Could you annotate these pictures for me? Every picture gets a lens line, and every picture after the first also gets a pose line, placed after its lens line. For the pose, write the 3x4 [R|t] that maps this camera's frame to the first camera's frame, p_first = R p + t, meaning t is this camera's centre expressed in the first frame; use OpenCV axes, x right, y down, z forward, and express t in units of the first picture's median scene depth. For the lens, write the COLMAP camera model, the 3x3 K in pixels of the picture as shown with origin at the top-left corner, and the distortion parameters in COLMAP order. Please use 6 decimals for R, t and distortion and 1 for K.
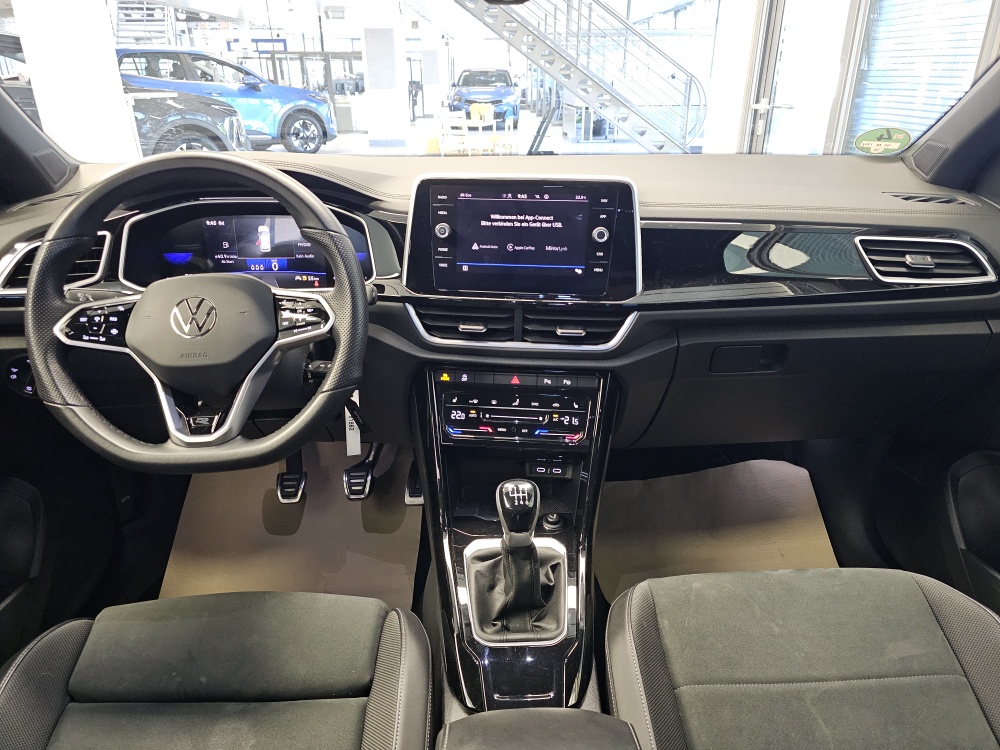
lens RADIAL K [[664.6, 0, 510.9], [0, 664.6, 373.4], [0, 0, 1]] dist [0.007811, -0.003855]
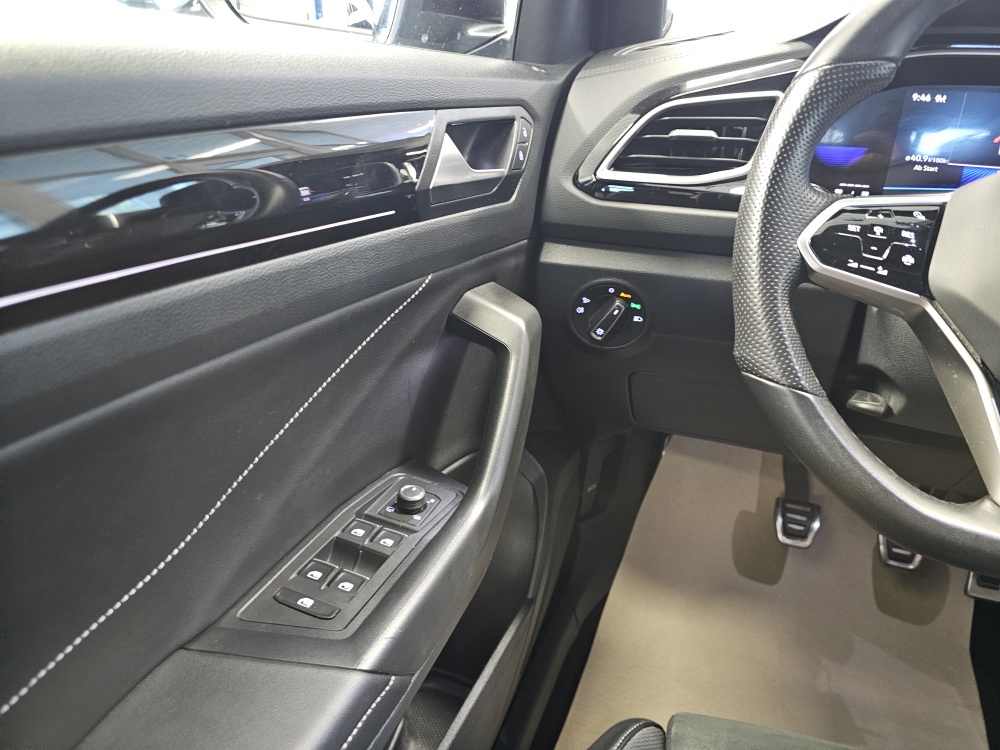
lens RADIAL K [[667.7, 0, 506.5], [0, 667.7, 368.7], [0, 0, 1]] dist [0.041913, -0.057340]
pose [[0.907734, 0.193765, -0.372120, -0.549054], [-0.180110, 0.981046, 0.071484, 0.027552], [0.378918, 0.002134, 0.925428, 0.355780]]
